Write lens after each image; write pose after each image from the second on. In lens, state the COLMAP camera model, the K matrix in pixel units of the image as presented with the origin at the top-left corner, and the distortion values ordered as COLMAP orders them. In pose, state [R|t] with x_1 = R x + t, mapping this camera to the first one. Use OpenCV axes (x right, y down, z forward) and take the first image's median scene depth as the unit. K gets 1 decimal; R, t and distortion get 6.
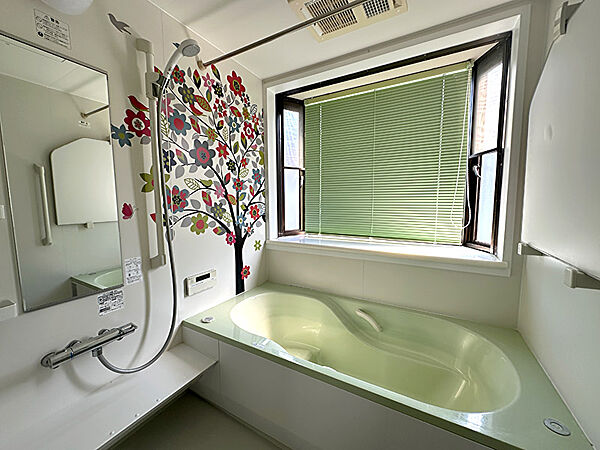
lens RADIAL K [[238.6, 0, 298.3], [0, 238.6, 225.1], [0, 0, 1]] dist [-0.002126, -0.000030]
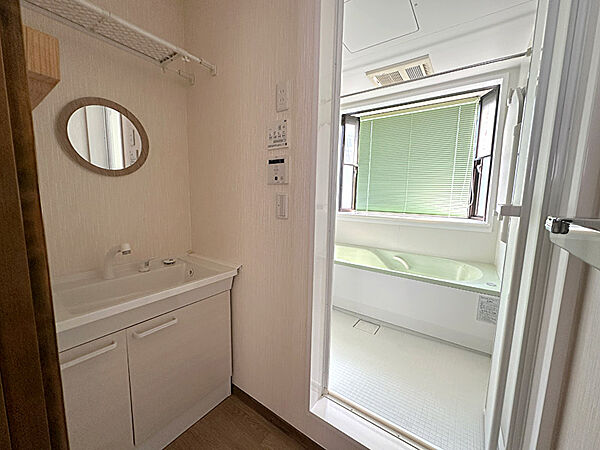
lens RADIAL K [[238.6, 0, 303.0], [0, 238.6, 224.2], [0, 0, 1]] dist [-0.002126, -0.000030]
pose [[0.995855, 0.035164, -0.083884, -0.220944], [-0.033158, 0.999133, 0.025179, 0.119963], [0.084697, -0.022293, 0.996157, -0.599621]]
